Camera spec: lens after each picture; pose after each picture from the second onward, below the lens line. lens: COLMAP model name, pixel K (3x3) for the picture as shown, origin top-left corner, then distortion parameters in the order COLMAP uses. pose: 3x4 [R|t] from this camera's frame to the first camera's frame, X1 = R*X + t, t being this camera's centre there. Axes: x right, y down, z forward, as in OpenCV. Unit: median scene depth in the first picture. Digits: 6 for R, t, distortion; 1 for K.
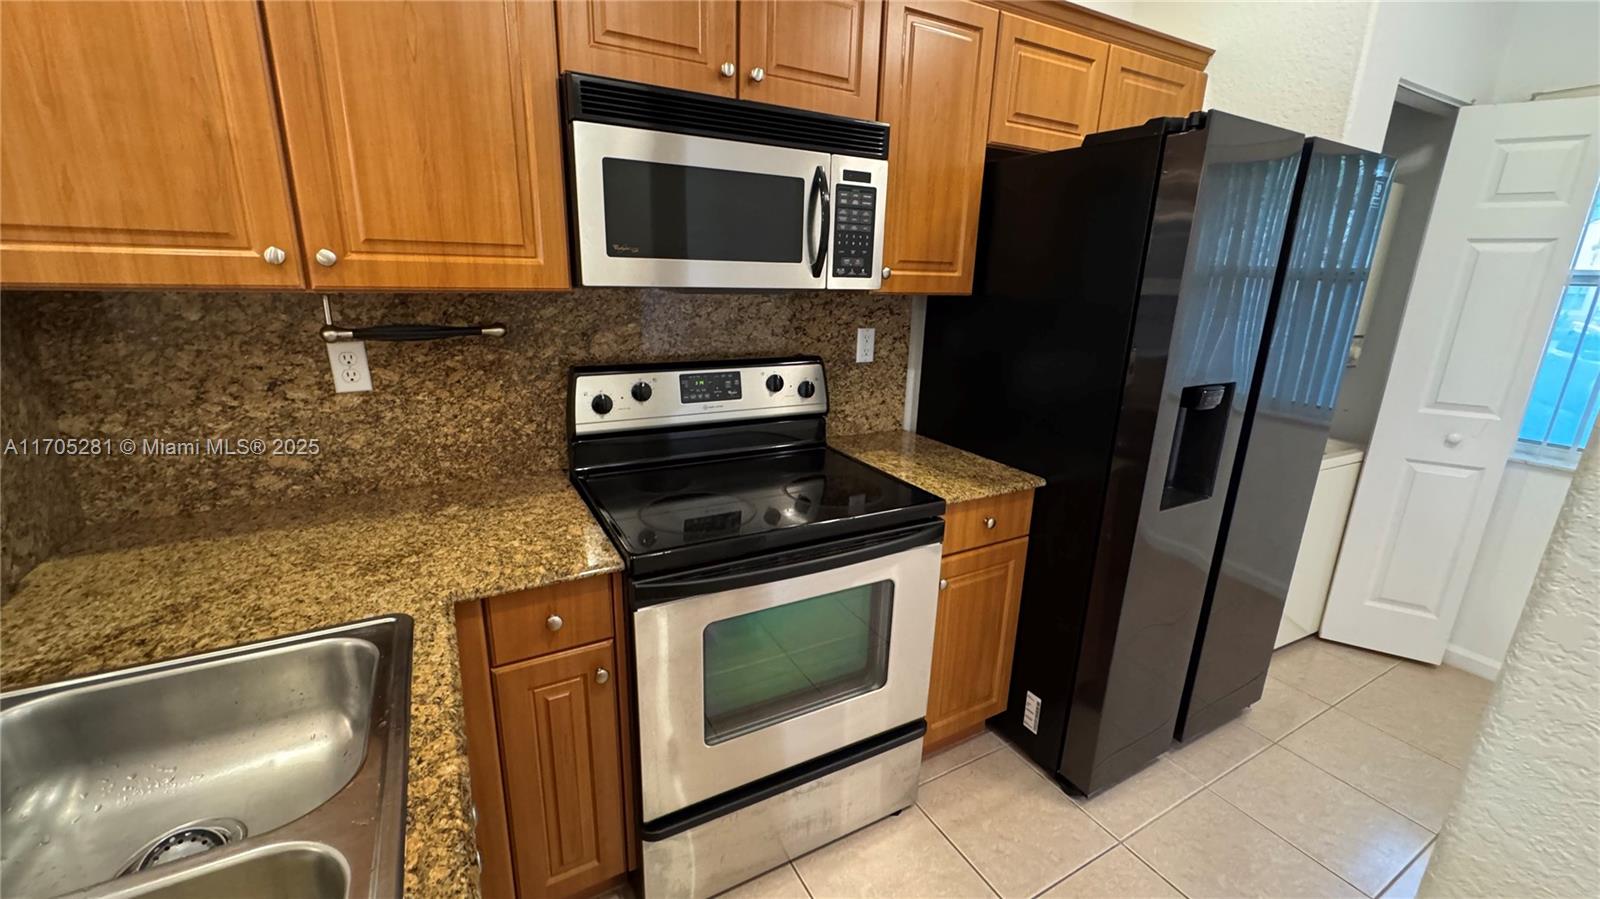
lens RADIAL K [[642.3, 0, 797.3], [0, 642.3, 447.6], [0, 0, 1]] dist [-0.001958, 0.000412]
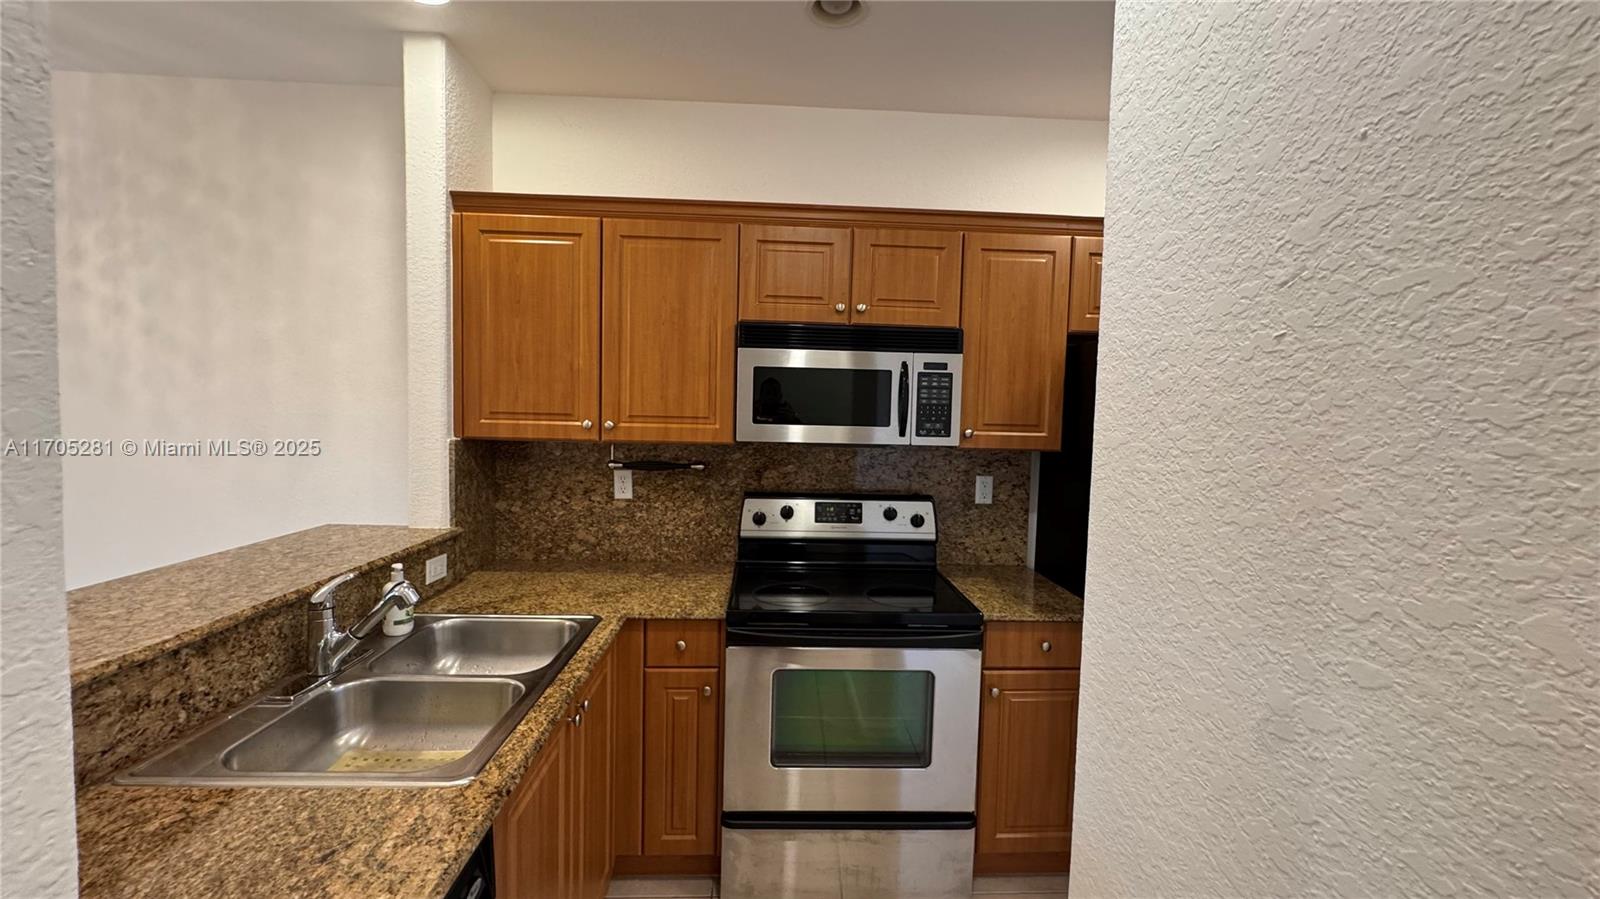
lens RADIAL K [[642.3, 0, 797.3], [0, 642.3, 447.6], [0, 0, 1]] dist [-0.001958, 0.000412]
pose [[0.894674, 0.020936, -0.446230, 0.449015], [-0.118762, 0.974101, -0.192411, 0.049810], [0.430645, 0.225140, 0.873989, -0.298220]]
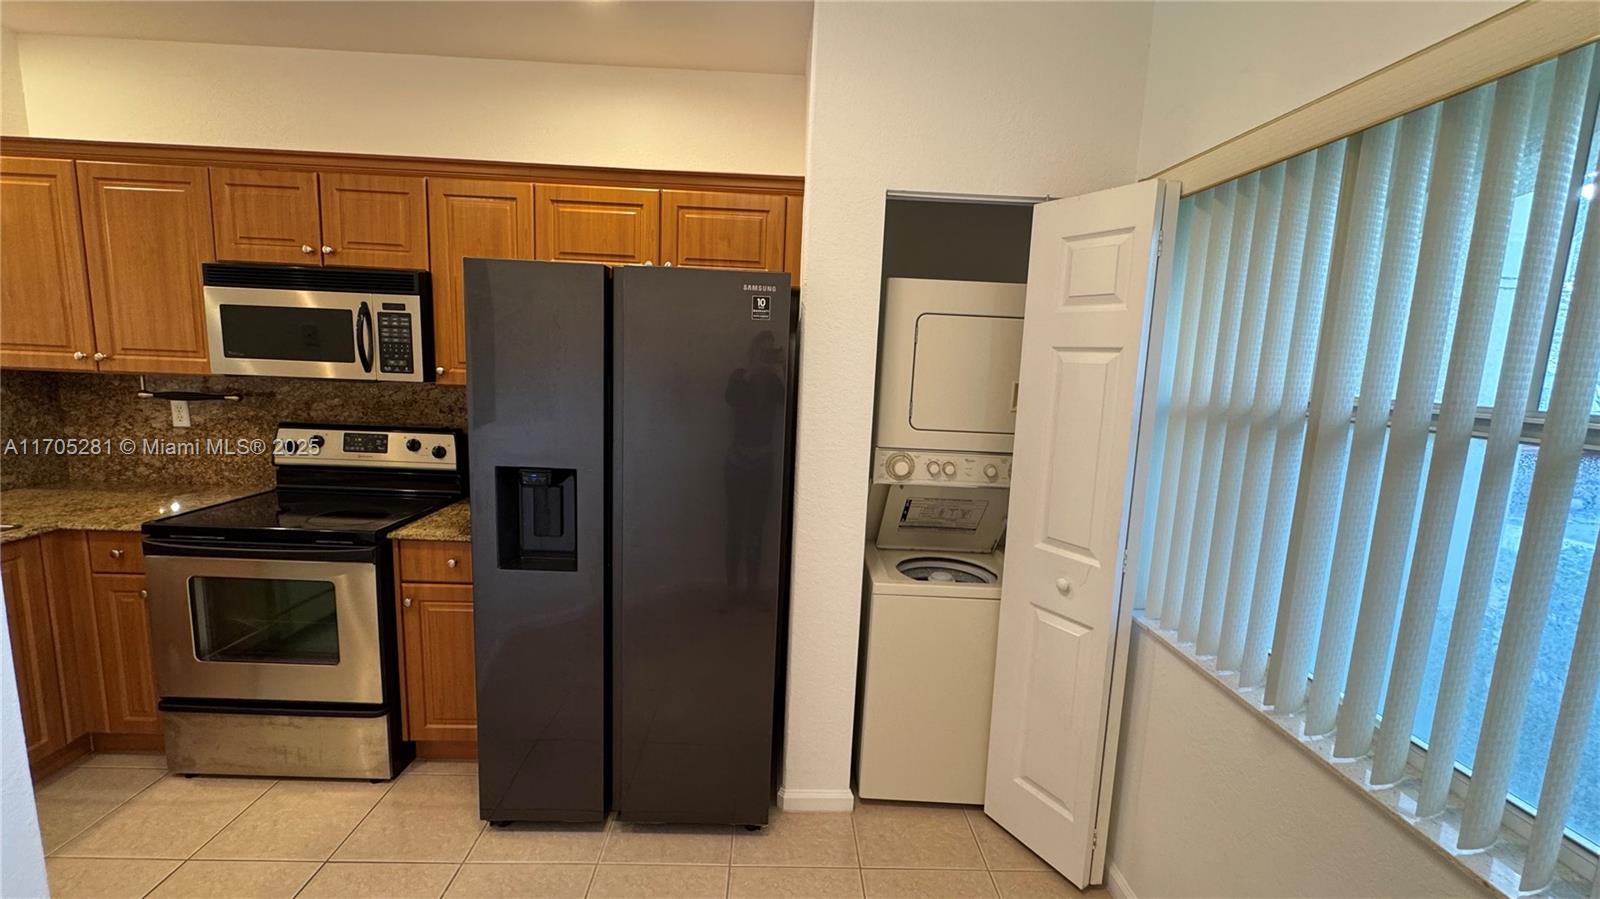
lens RADIAL K [[642.3, 0, 797.3], [0, 642.3, 447.6], [0, 0, 1]] dist [-0.001958, 0.000412]
pose [[0.885900, 0.076689, -0.457494, 1.625080], [-0.140444, 0.984294, -0.106961, -0.075216], [0.442105, 0.159009, 0.882756, 0.156922]]
